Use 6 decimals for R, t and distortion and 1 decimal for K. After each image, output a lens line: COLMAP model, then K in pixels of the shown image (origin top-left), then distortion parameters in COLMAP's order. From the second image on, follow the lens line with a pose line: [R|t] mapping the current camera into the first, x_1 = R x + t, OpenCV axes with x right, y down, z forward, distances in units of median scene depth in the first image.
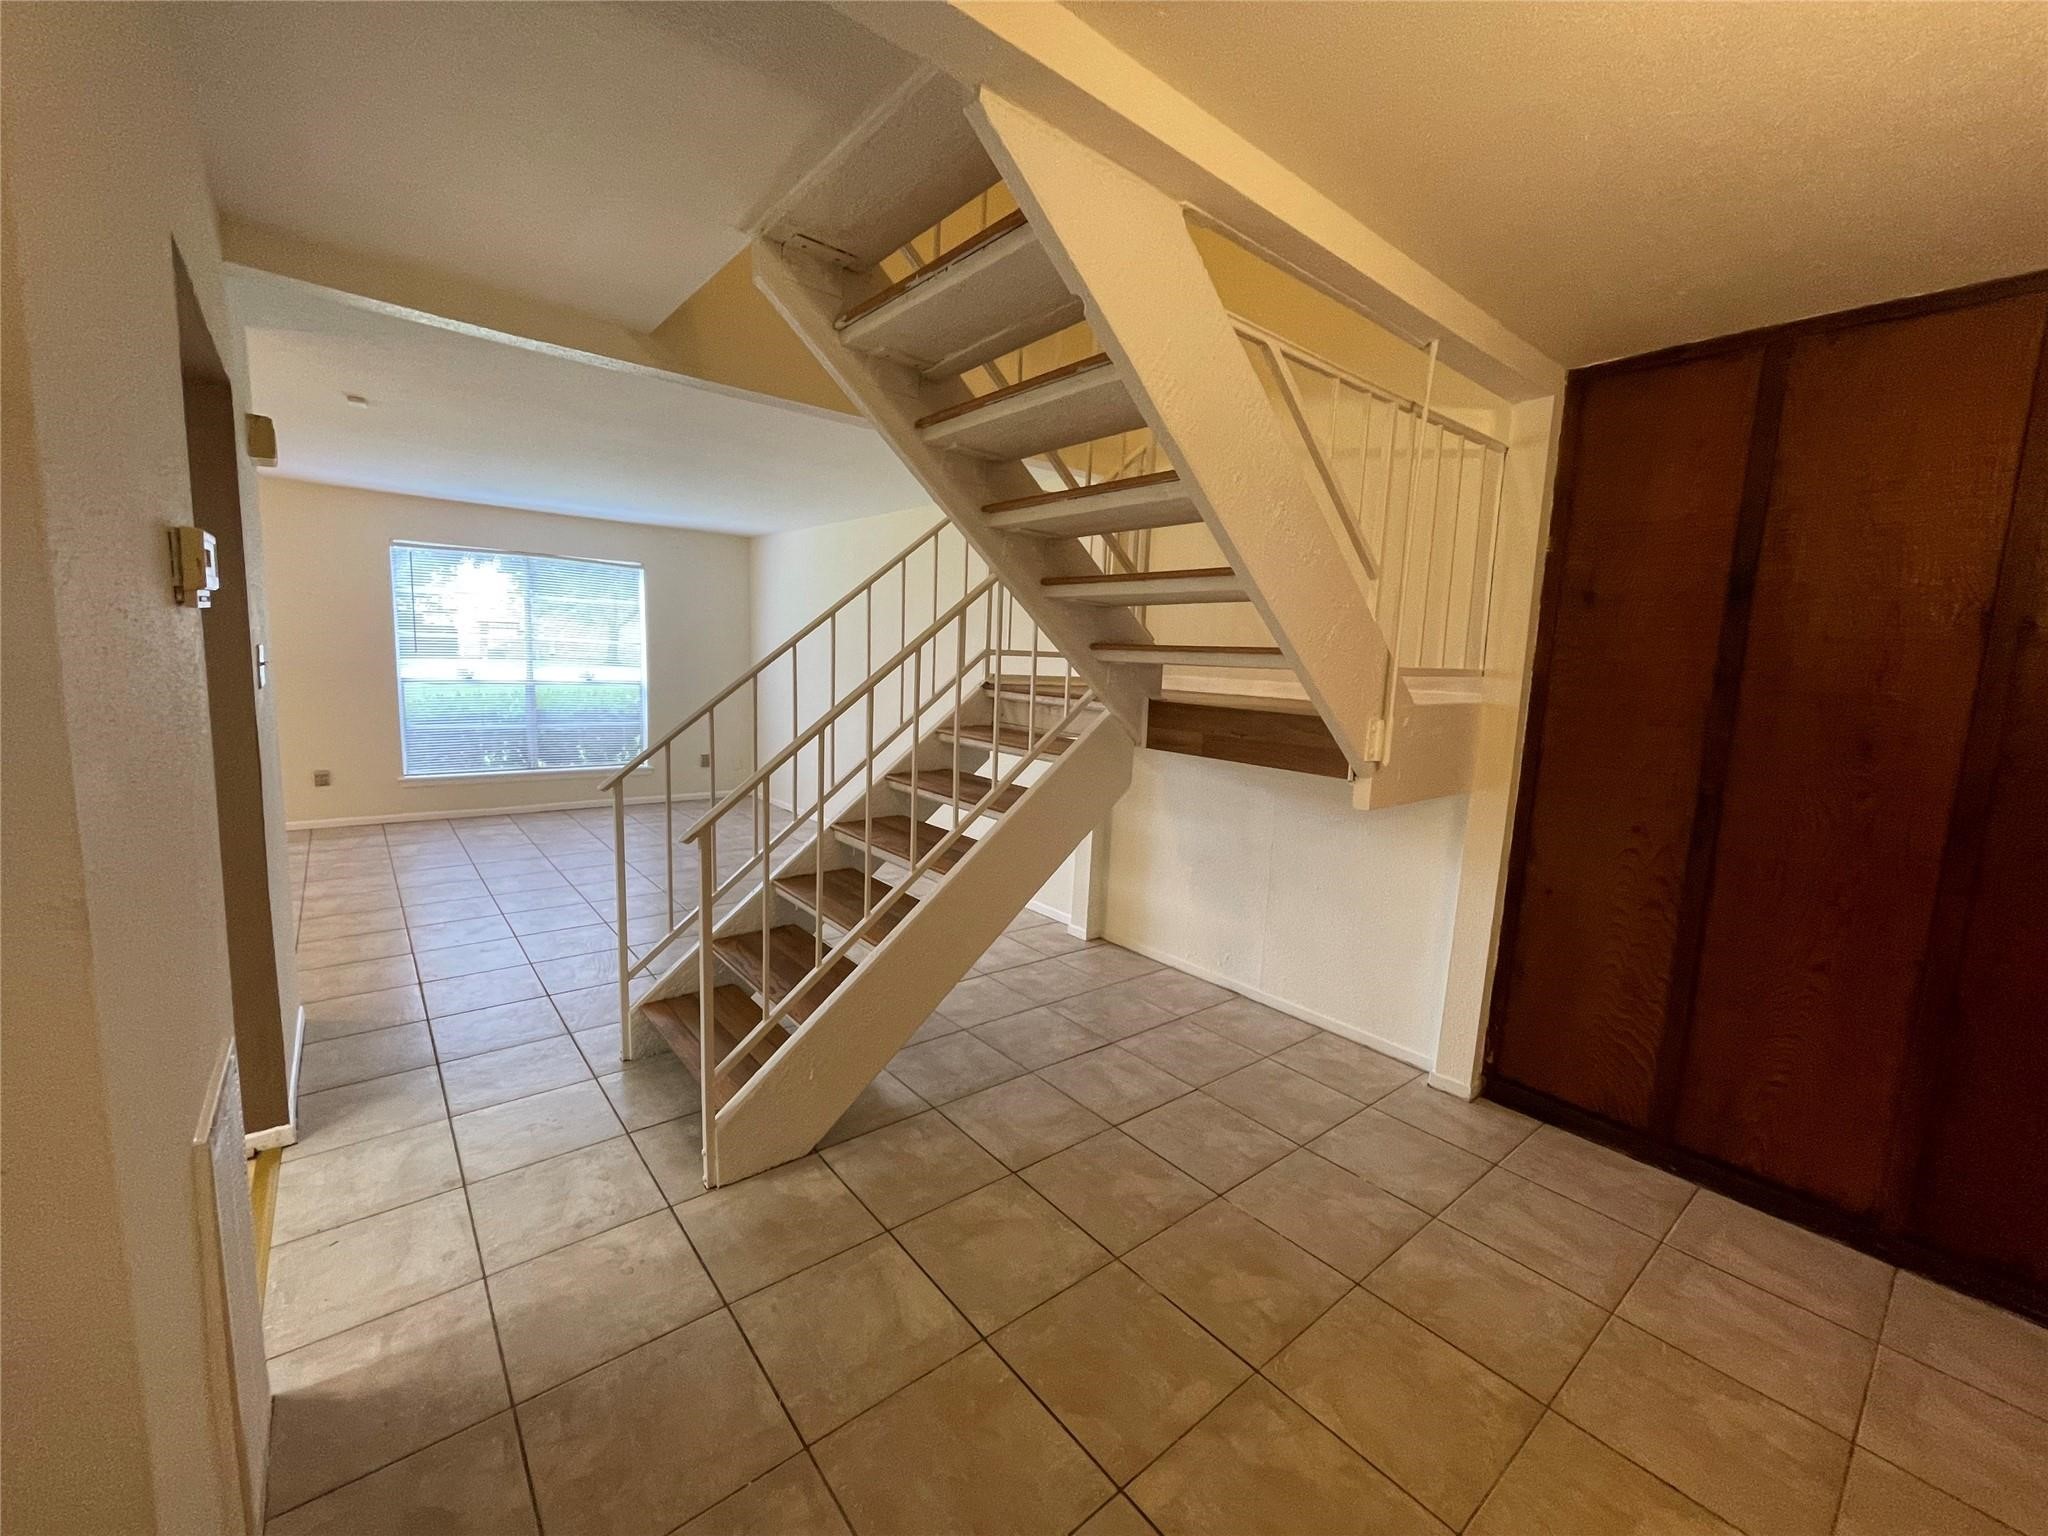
lens RADIAL K [[820.1, 0, 1024.0], [0, 820.1, 768.0], [0, 0, 1]] dist [-0.009921, -0.000090]
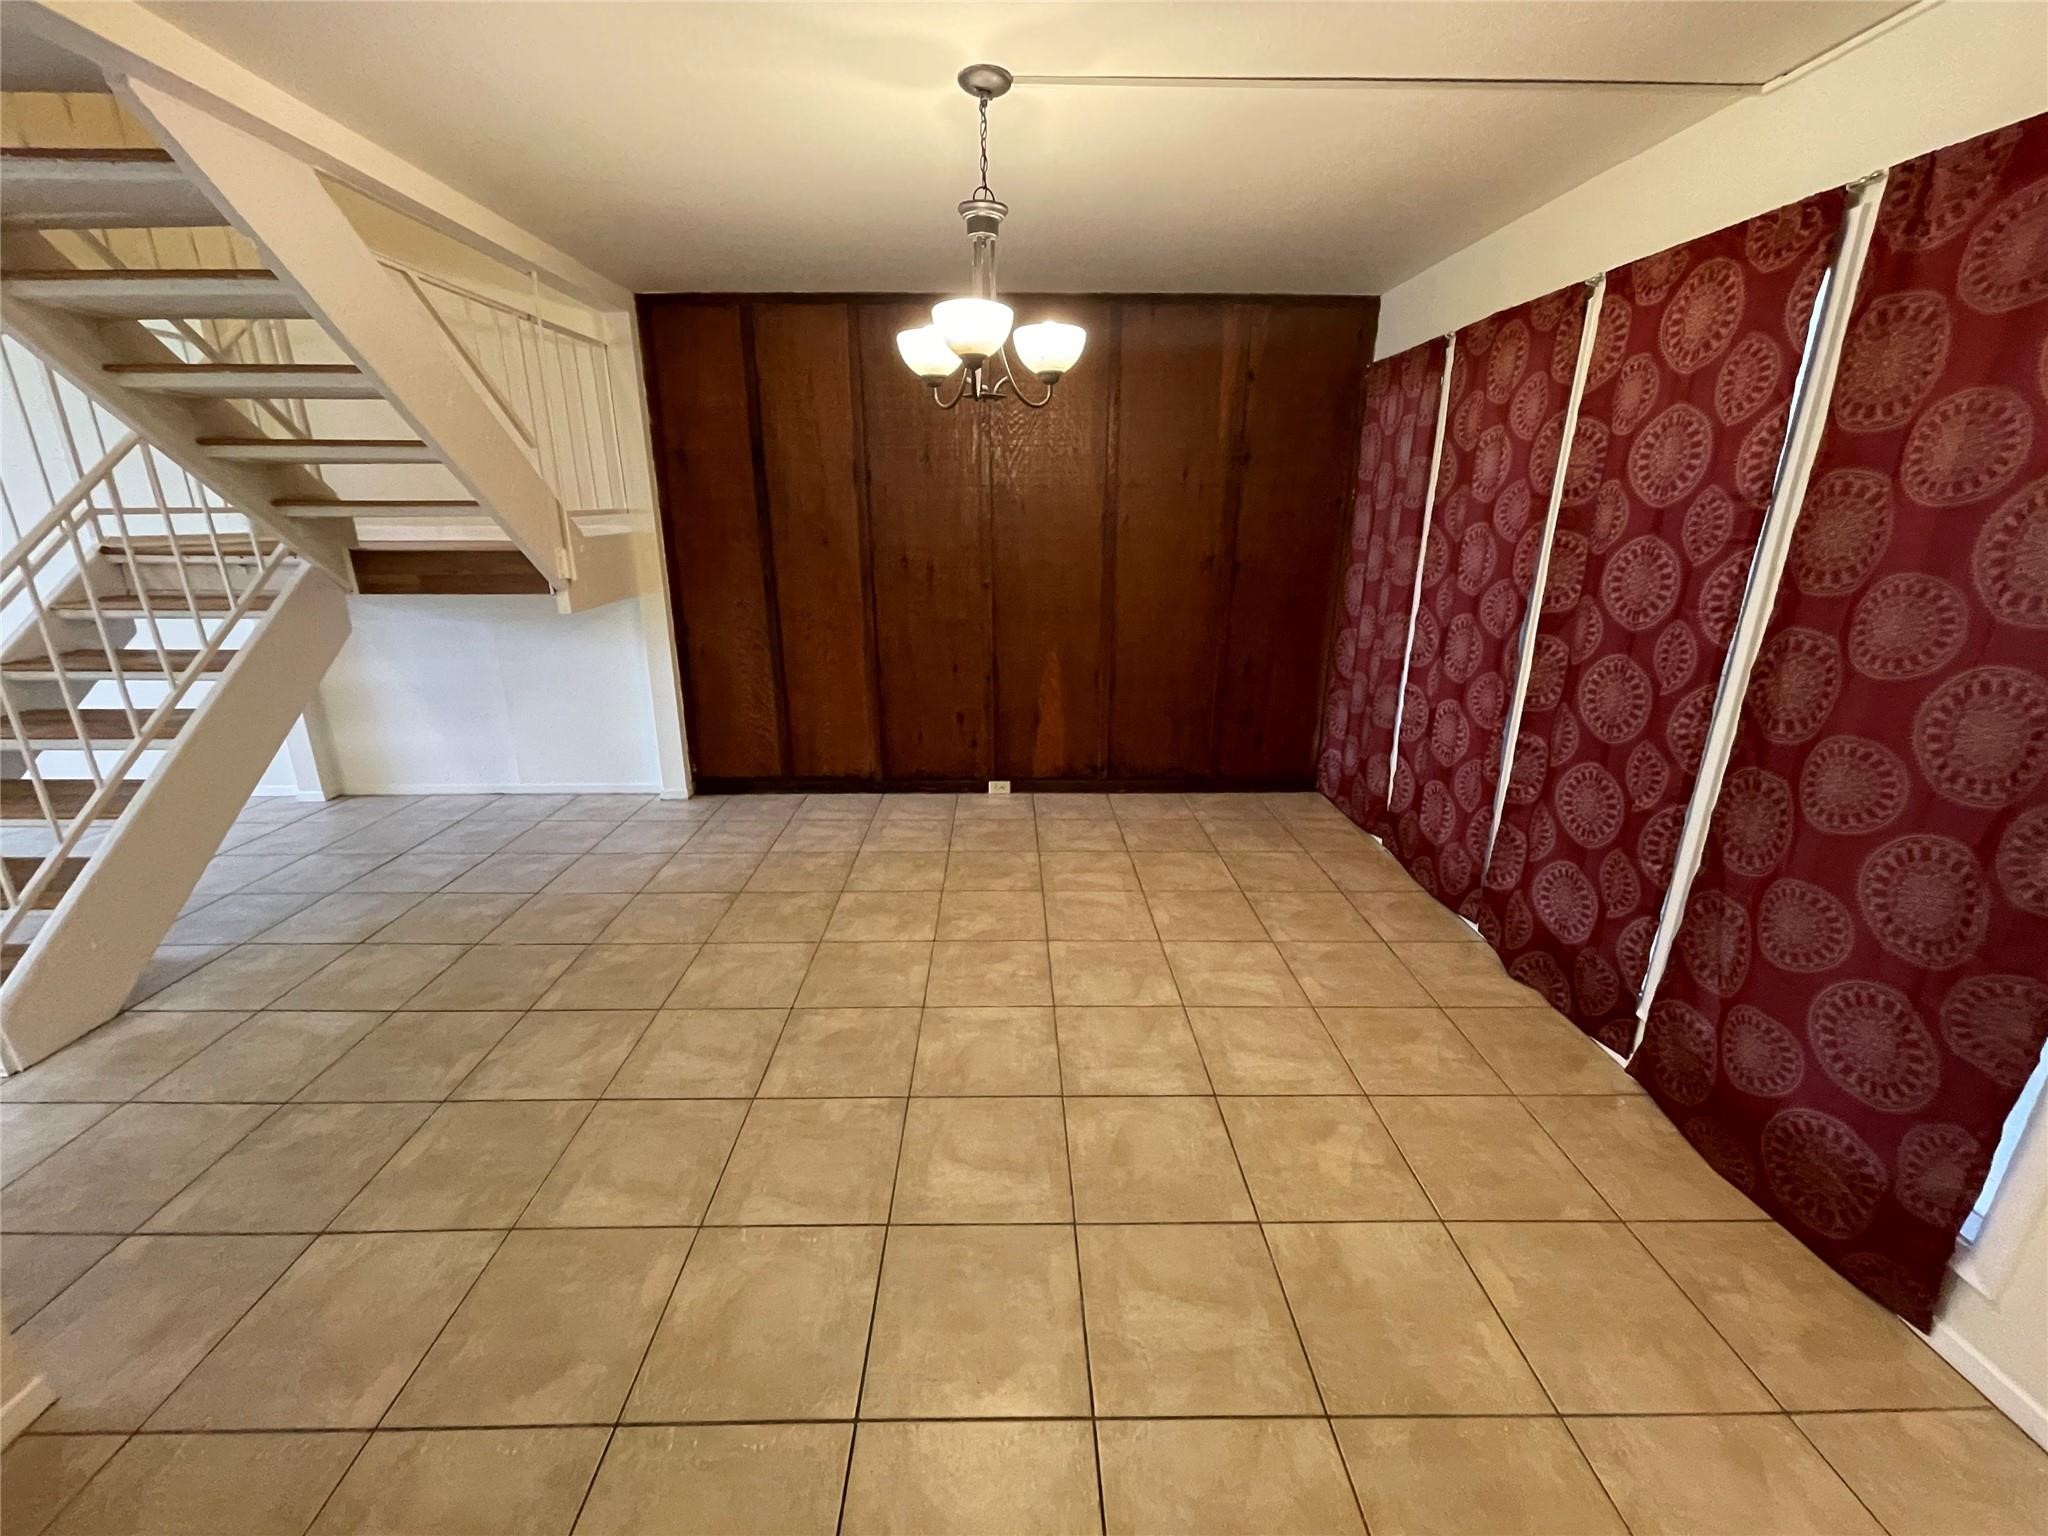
lens RADIAL K [[855.3, 0, 1024.0], [0, 855.3, 768.0], [0, 0, 1]] dist [-0.001635, 0.000660]
pose [[0.625944, -0.269033, 0.731994, -0.230436], [0.132141, 0.961629, 0.240435, 0.050096], [-0.768591, -0.053772, 0.637476, -0.529396]]
